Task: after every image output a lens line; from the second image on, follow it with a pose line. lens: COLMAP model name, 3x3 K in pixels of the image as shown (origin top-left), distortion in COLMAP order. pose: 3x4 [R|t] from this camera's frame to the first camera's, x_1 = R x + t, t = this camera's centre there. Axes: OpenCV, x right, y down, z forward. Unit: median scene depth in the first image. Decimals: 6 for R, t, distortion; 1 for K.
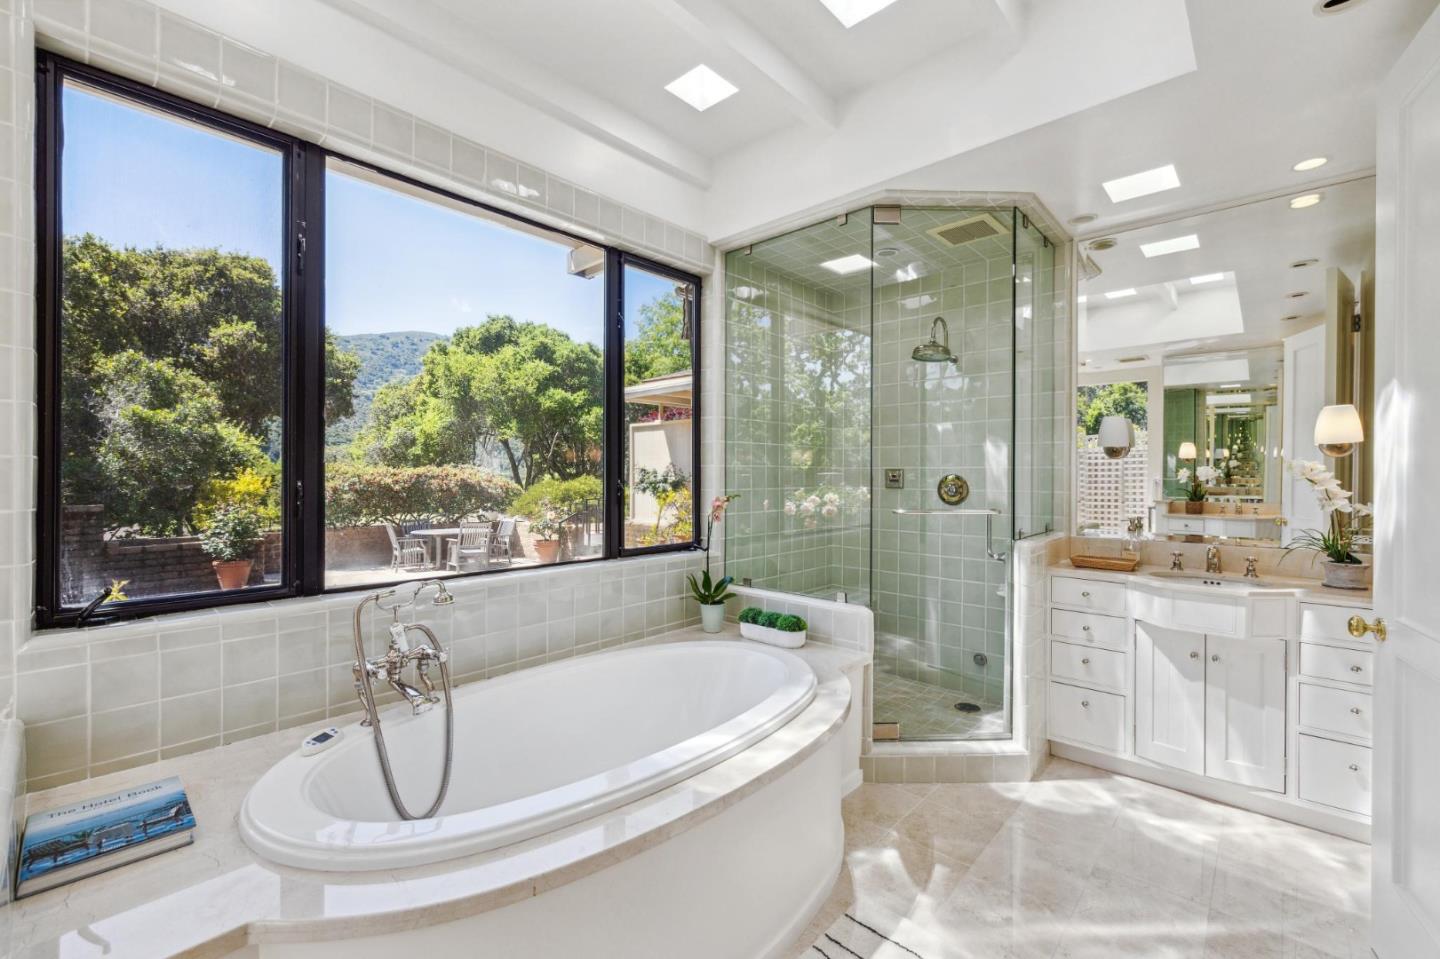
lens RADIAL K [[616.5, 0, 722.8], [0, 616.5, 479.3], [0, 0, 1]] dist [0.004473, -0.000009]
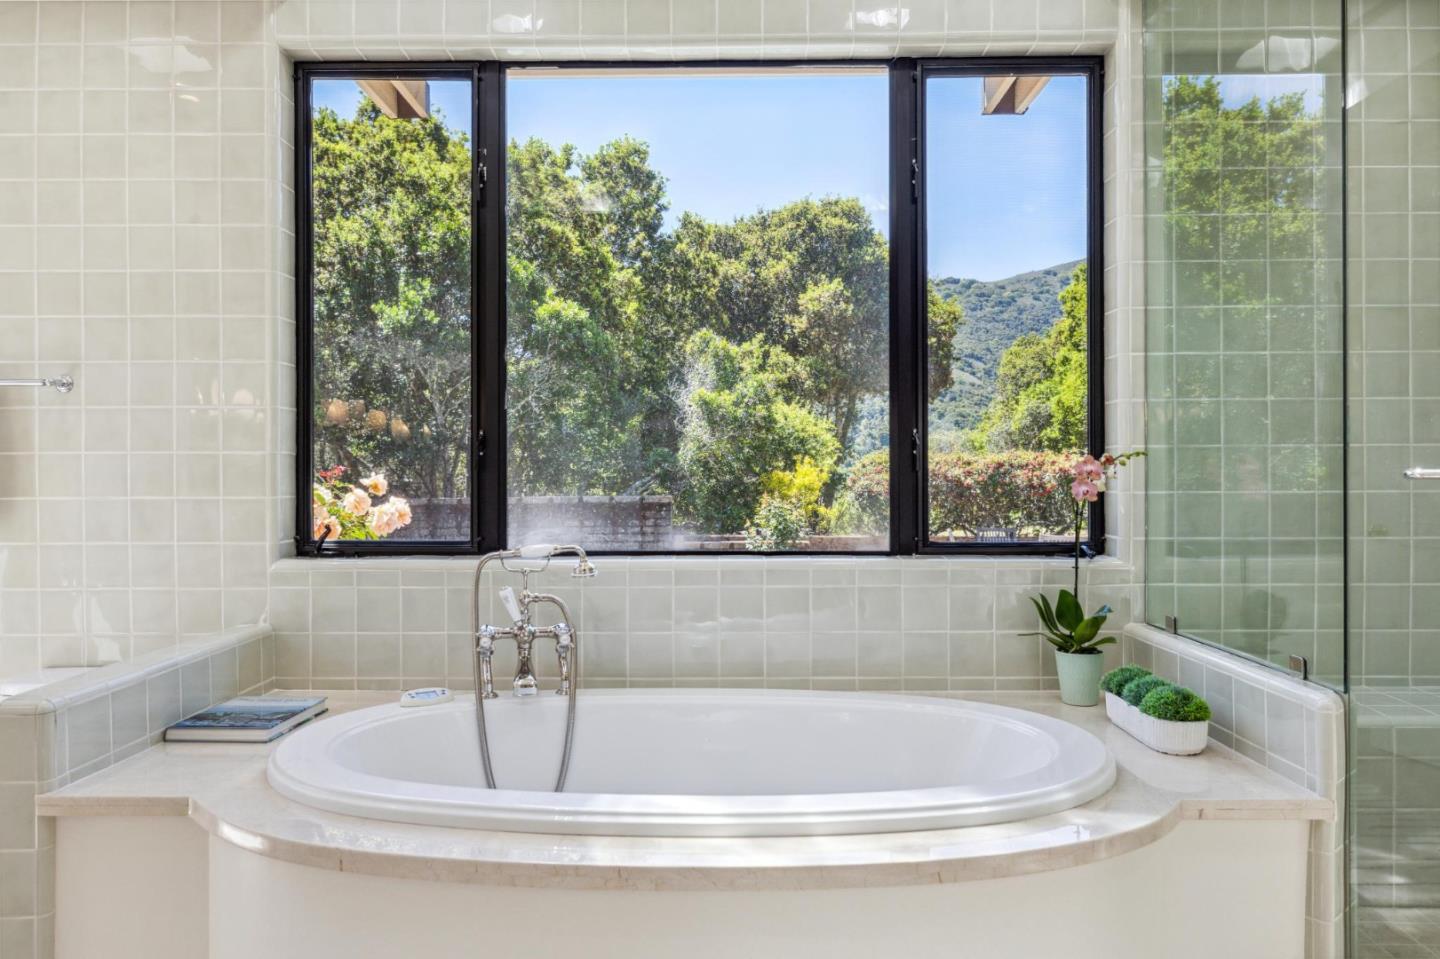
lens RADIAL K [[972.9, 0, 720.5], [0, 972.9, 479.1], [0, 0, 1]] dist [-0.003506, 0.001668]
pose [[0.660538, -0.001853, -0.750790, 0.123580], [-0.000812, 0.999995, -0.003183, 0.015665], [0.750792, 0.002713, 0.660533, 0.058946]]
